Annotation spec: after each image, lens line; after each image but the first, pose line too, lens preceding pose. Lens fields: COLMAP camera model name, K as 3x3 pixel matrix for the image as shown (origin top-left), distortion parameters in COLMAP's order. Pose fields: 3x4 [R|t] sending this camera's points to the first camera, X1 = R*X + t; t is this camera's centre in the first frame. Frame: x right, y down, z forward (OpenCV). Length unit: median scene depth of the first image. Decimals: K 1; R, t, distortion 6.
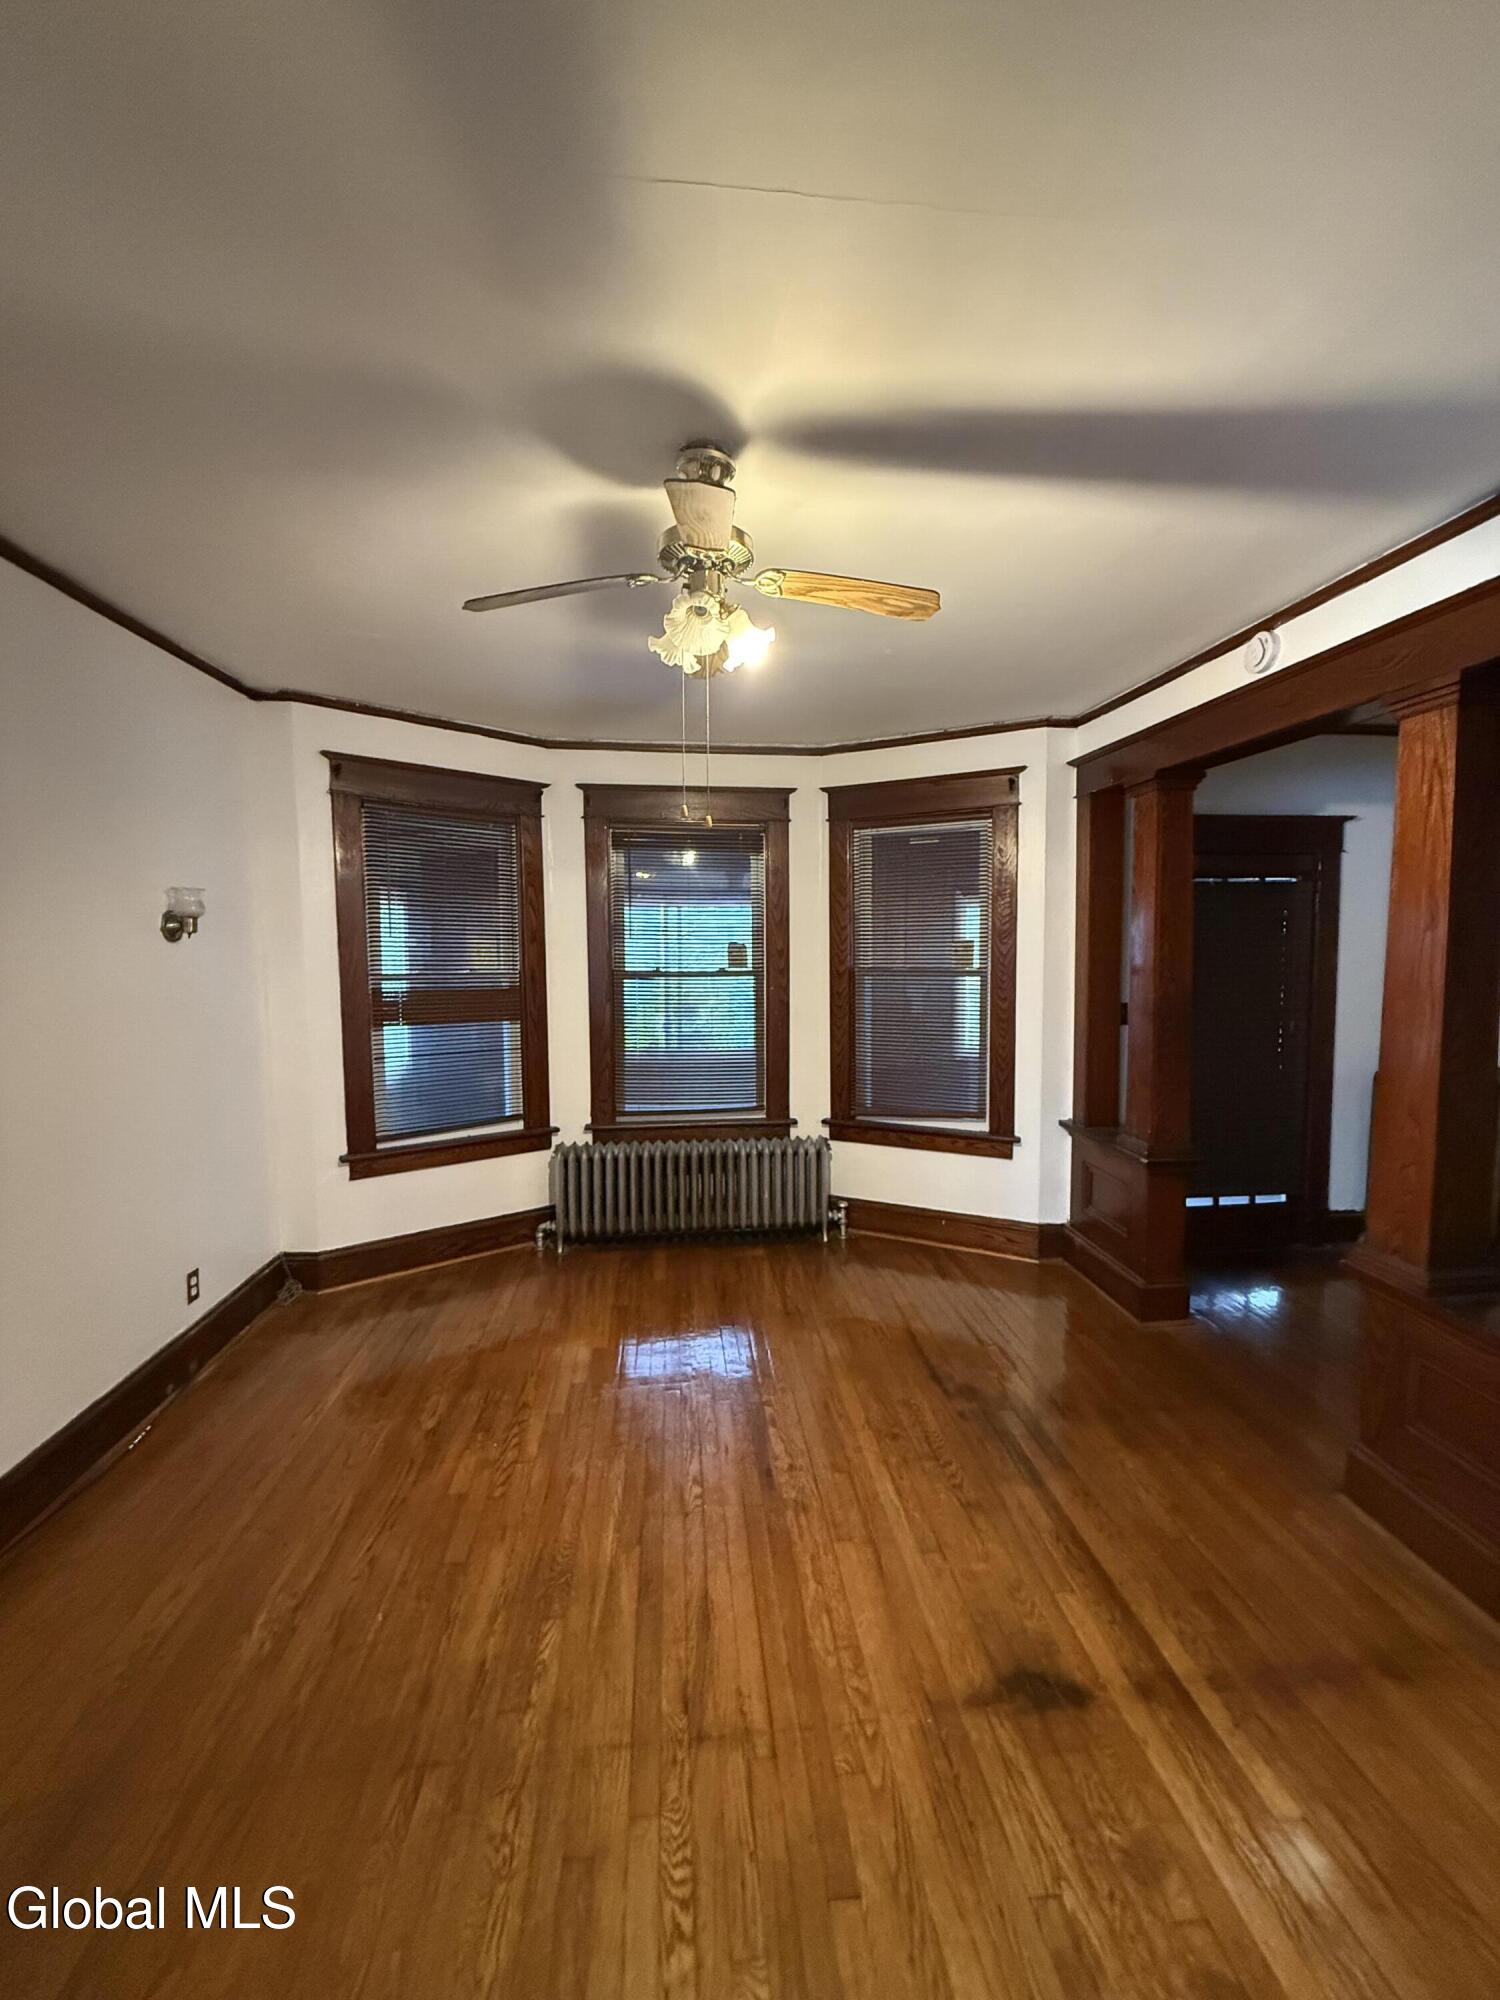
lens RADIAL K [[794.9, 0, 751.4], [0, 794.9, 1001.7], [0, 0, 1]] dist [-0.003880, 0.000337]
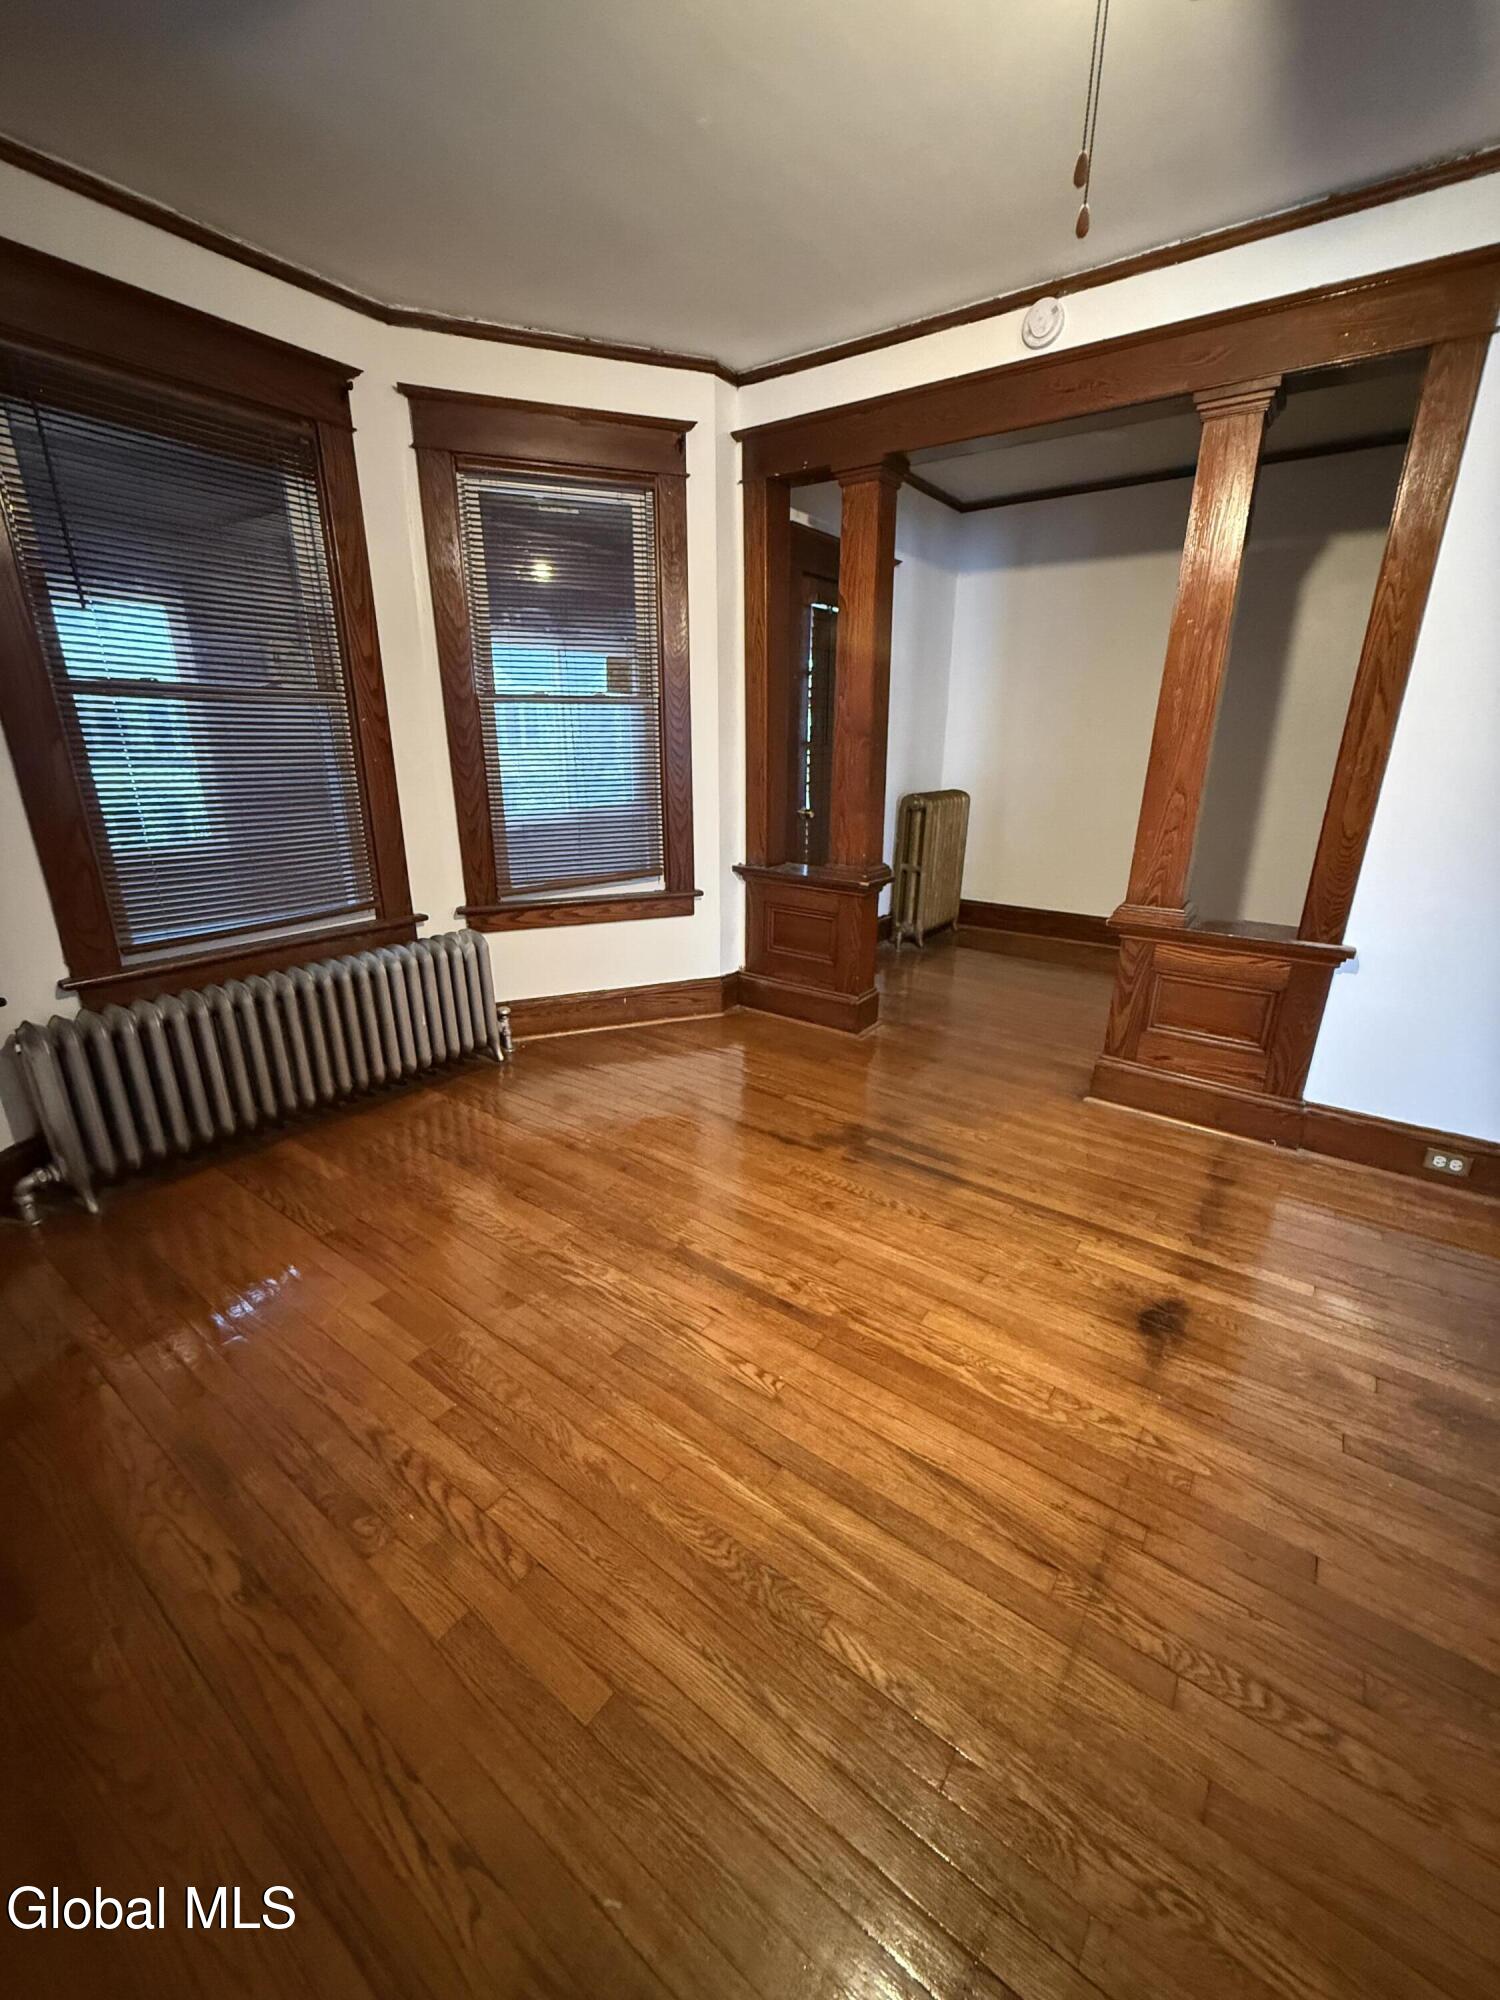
lens RADIAL K [[794.9, 0, 756.9], [0, 794.9, 998.6], [0, 0, 1]] dist [-0.003880, 0.000337]
pose [[0.669007, -0.227831, 0.707476, -0.456976], [0.048956, 0.963301, 0.263921, 0.079983], [-0.741642, -0.141930, 0.655609, 0.502985]]
